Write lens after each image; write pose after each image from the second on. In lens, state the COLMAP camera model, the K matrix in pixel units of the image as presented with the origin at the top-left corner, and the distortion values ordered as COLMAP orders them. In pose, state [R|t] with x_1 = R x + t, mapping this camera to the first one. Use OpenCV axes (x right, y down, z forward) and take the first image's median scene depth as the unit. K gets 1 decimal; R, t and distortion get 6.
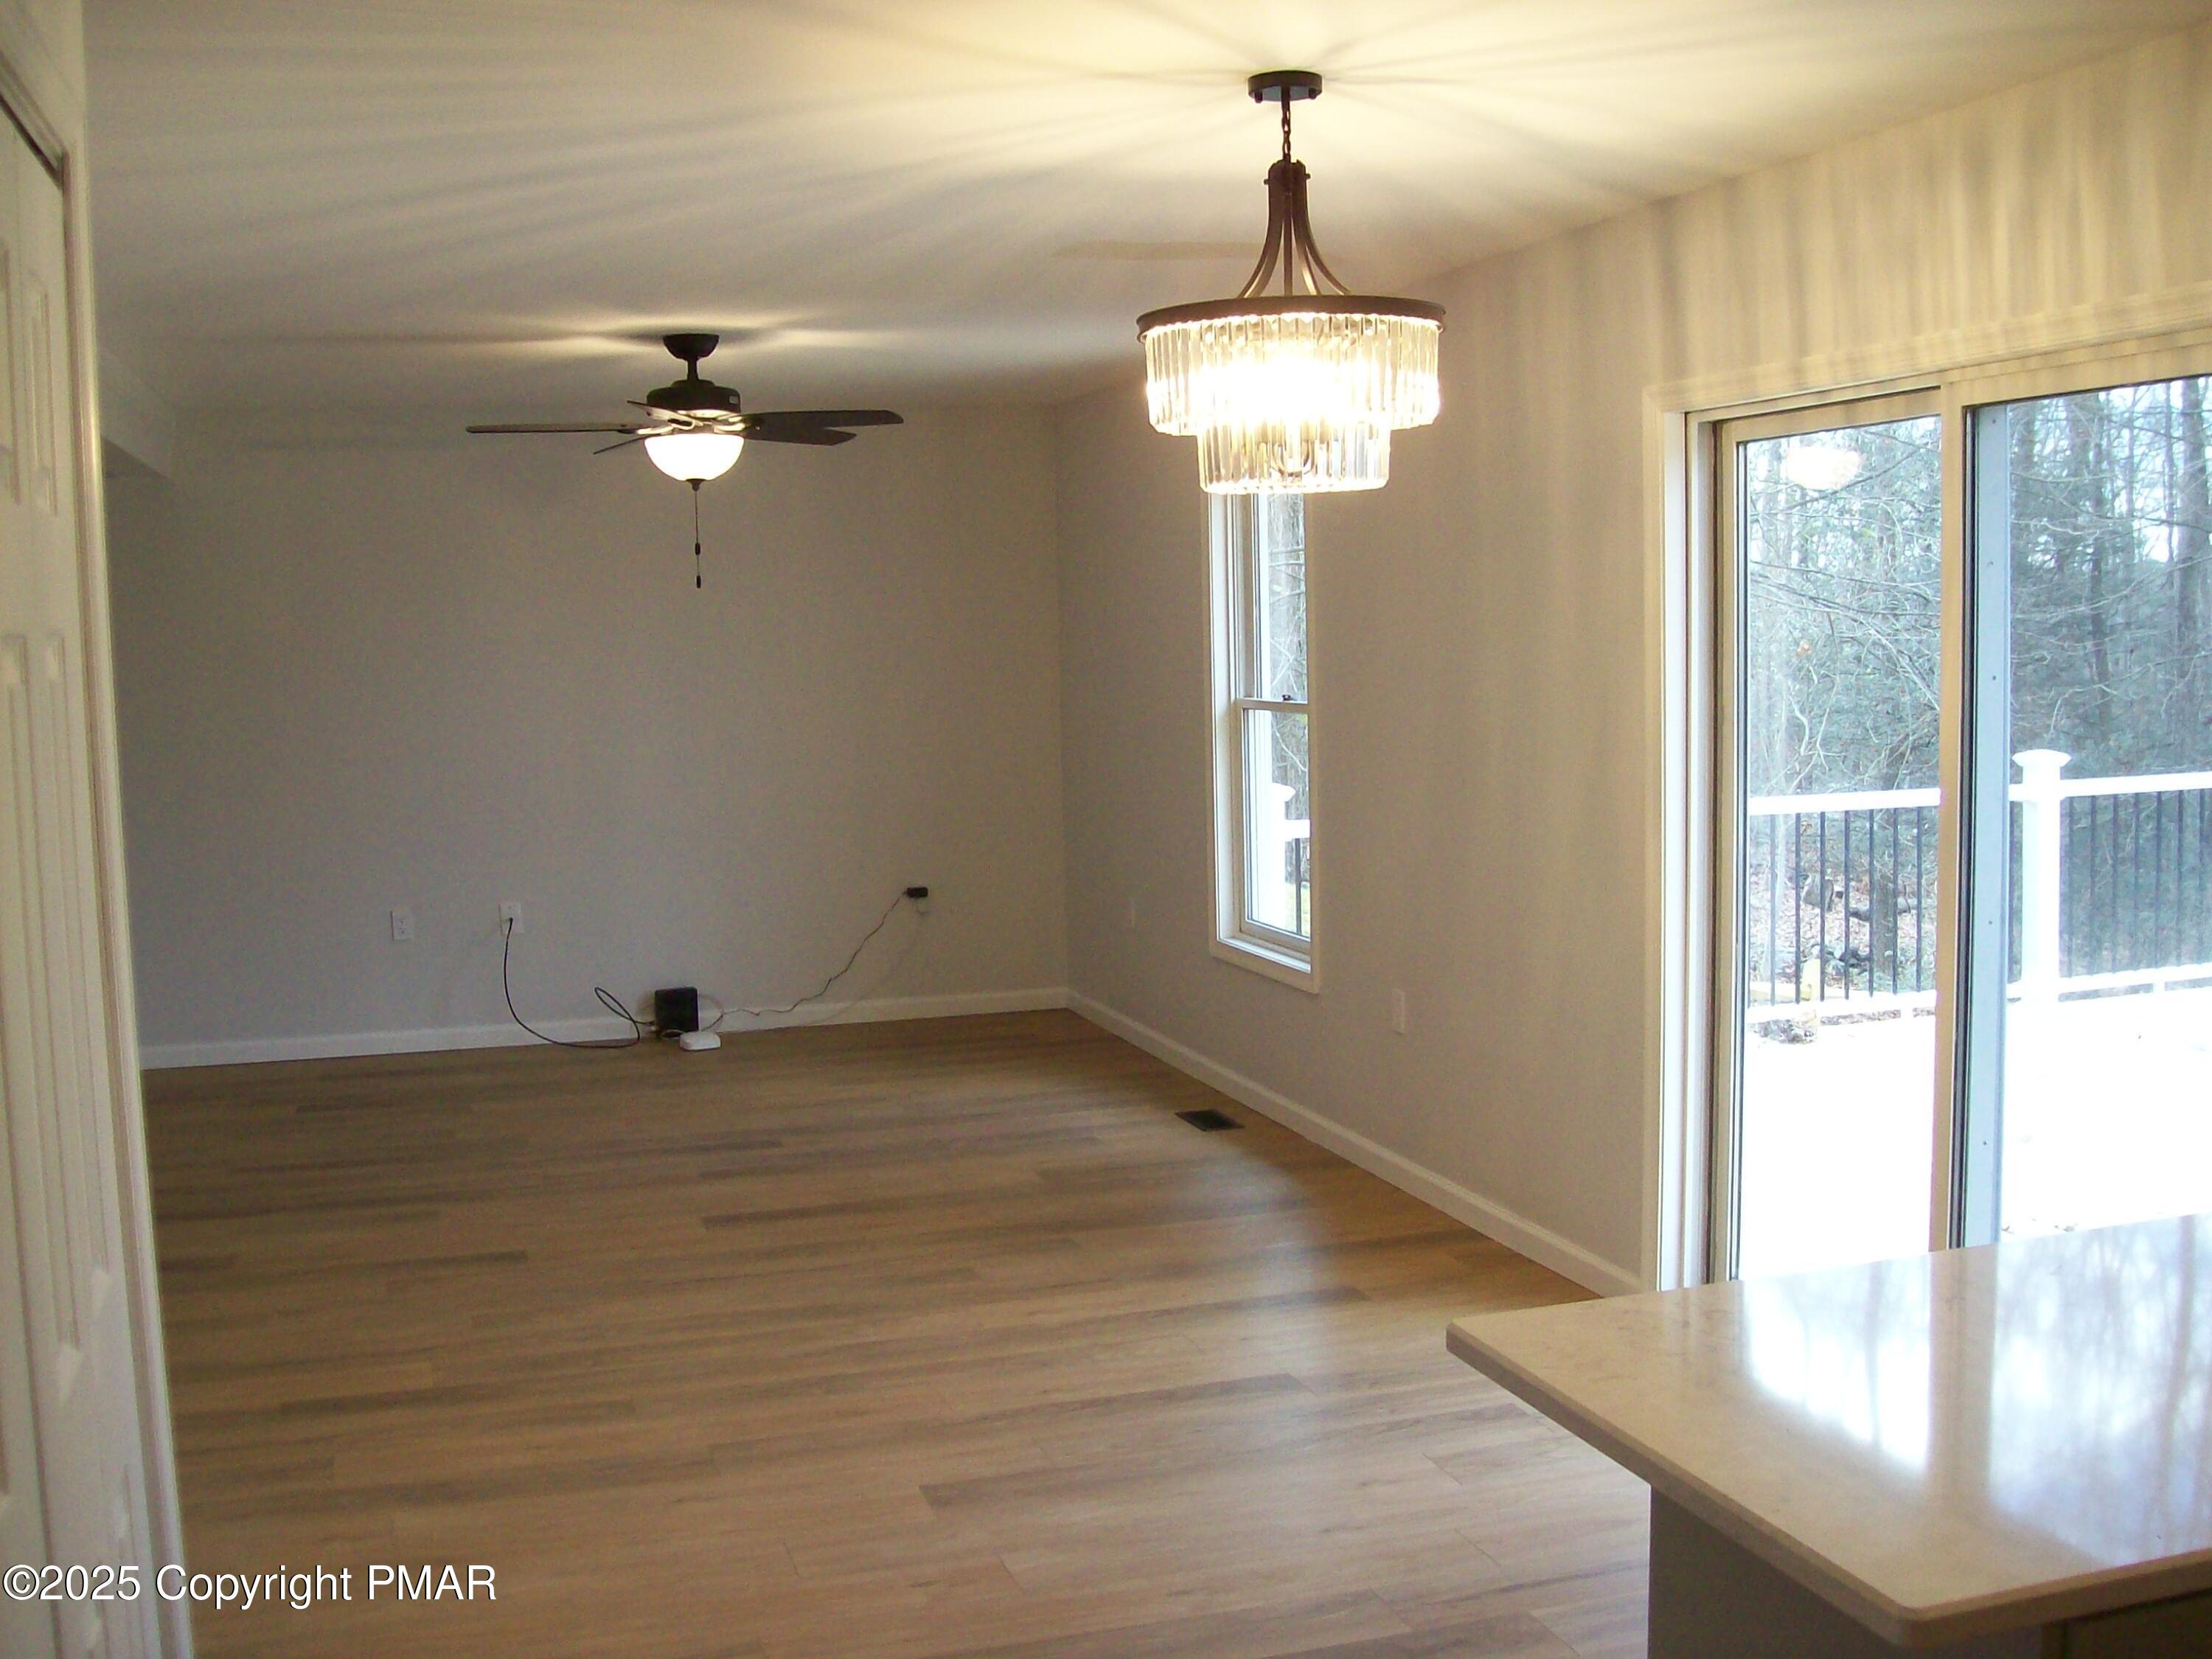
lens RADIAL K [[2321.7, 0, 1109.9], [0, 2321.7, 833.2], [0, 0, 1]] dist [-0.146863, 0.000000]
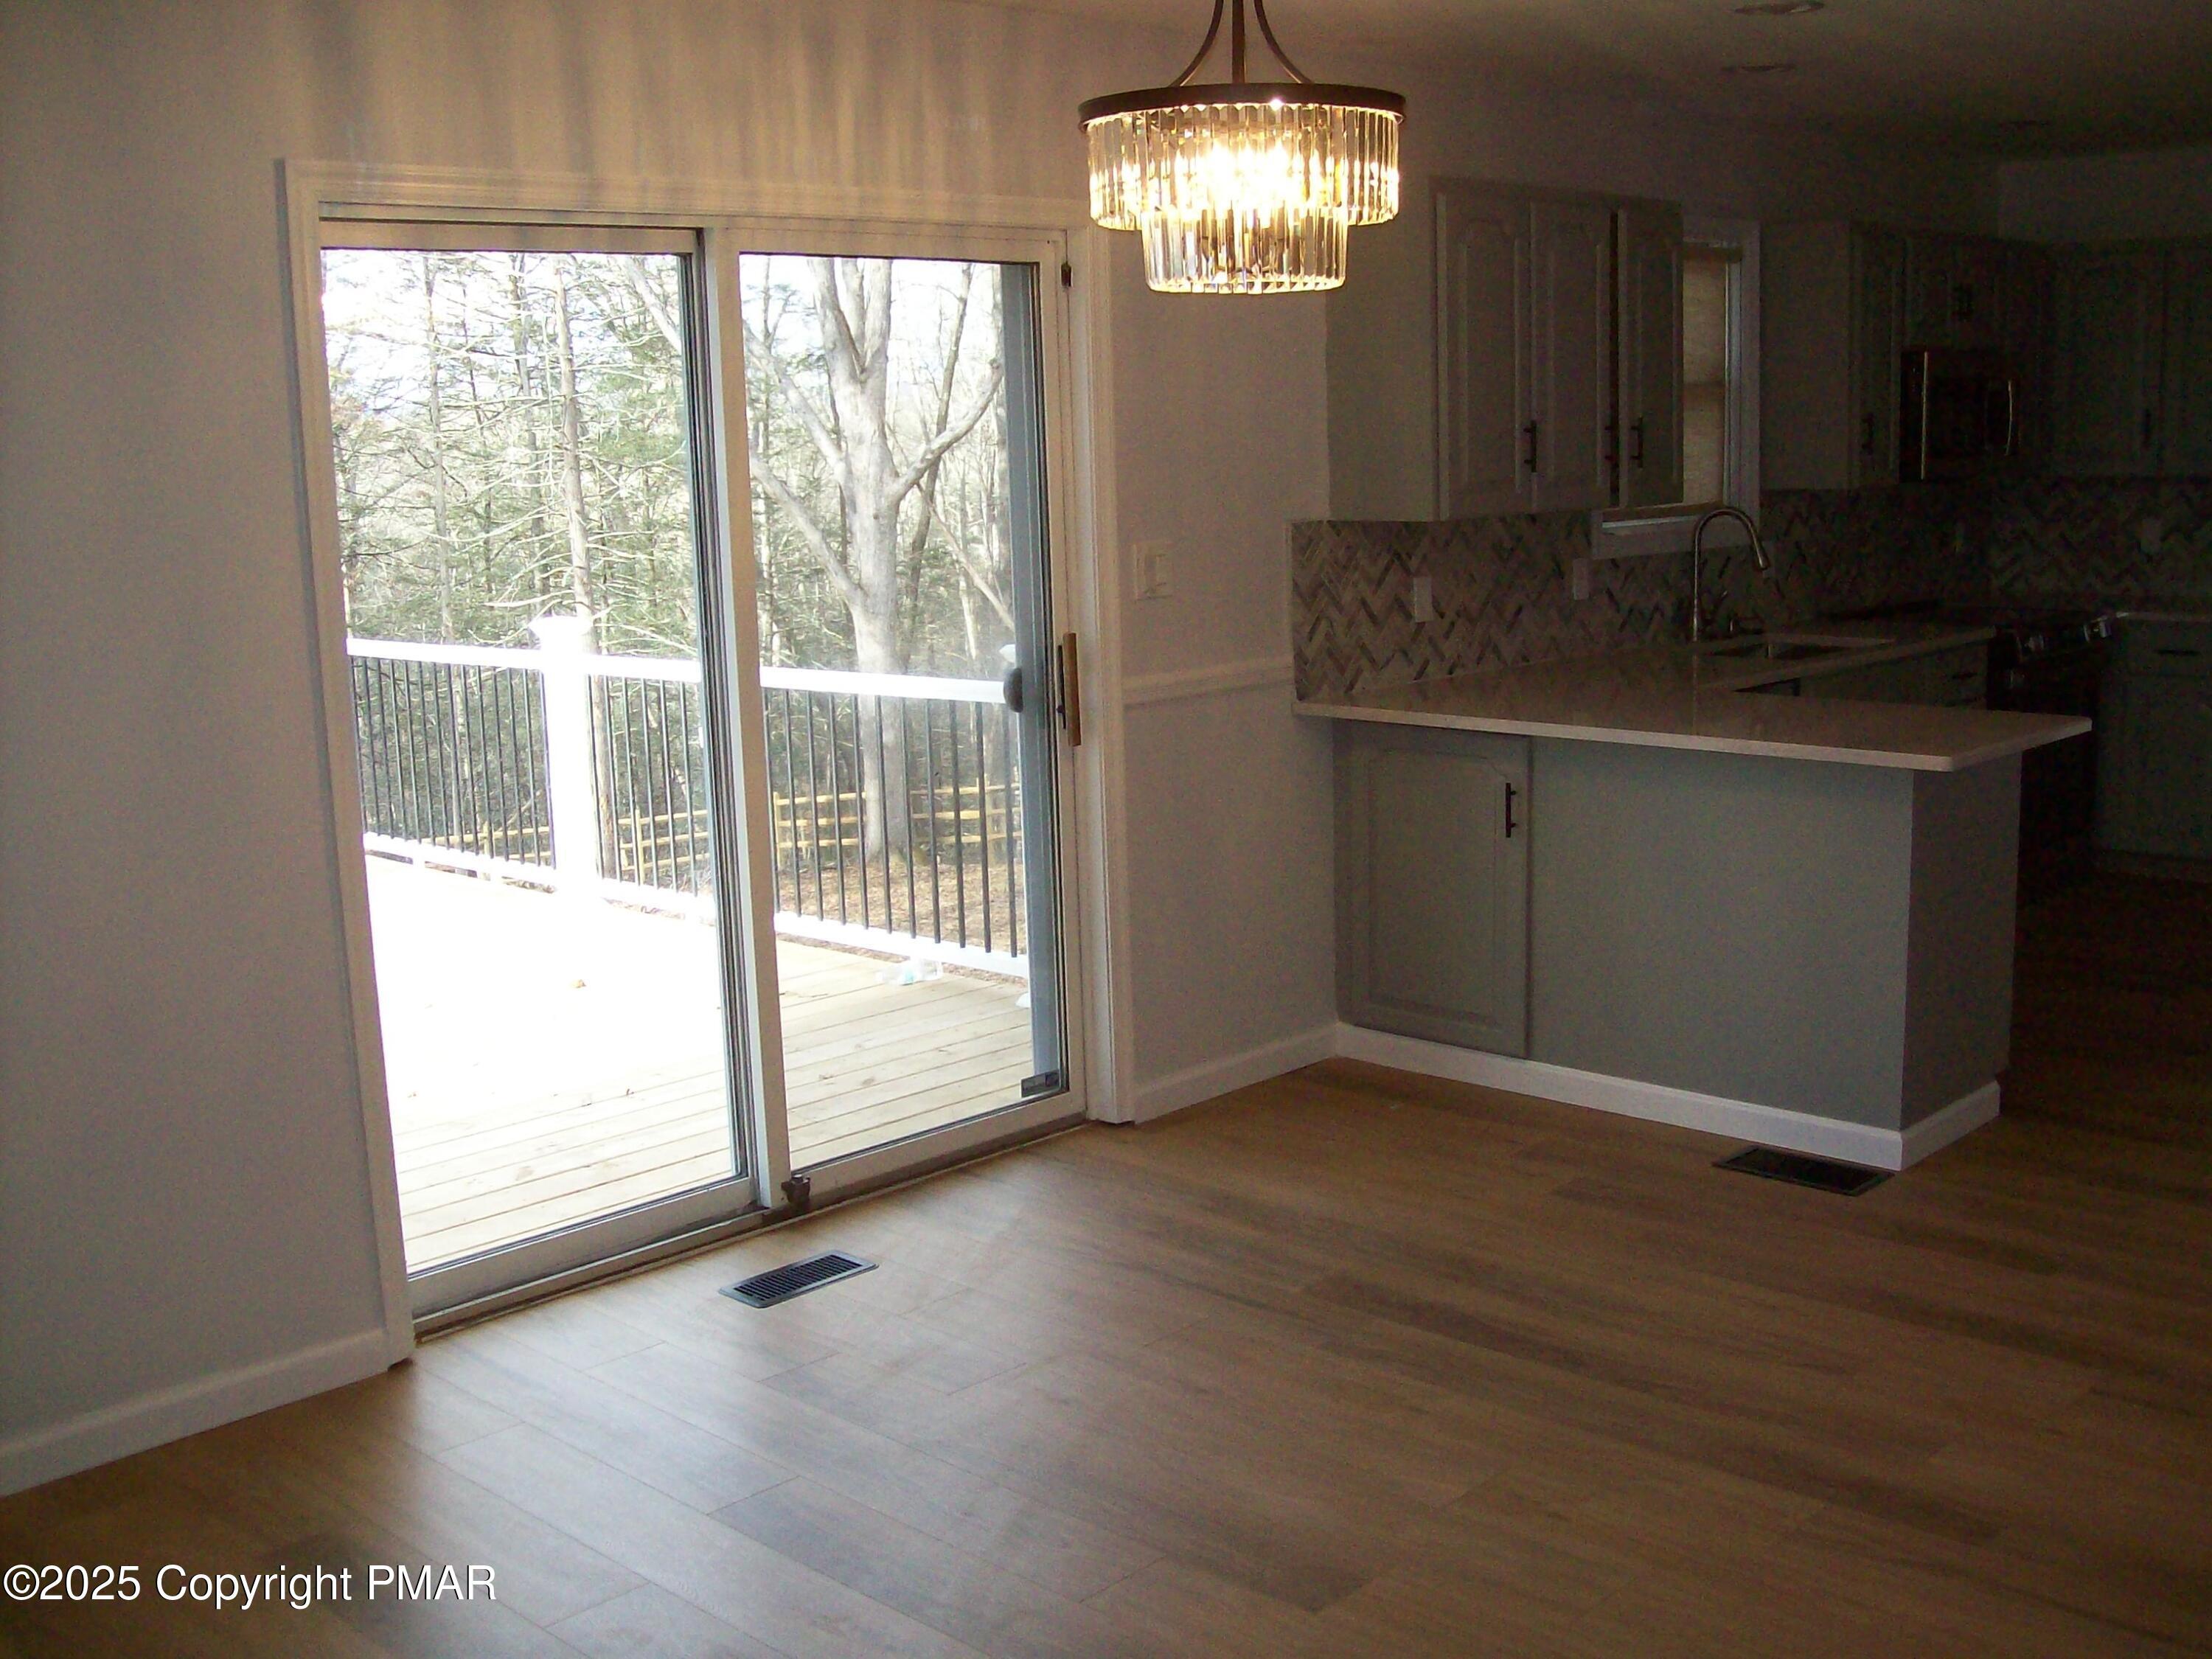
lens RADIAL K [[2321.7, 0, 1108.8], [0, 2321.7, 832.2], [0, 0, 1]] dist [-0.146863, 0.000000]
pose [[-0.472777, -0.113475, 0.873845, -0.700202], [0.120747, 0.973977, 0.191806, -0.110874], [-0.872870, 0.196195, -0.446772, 1.417984]]
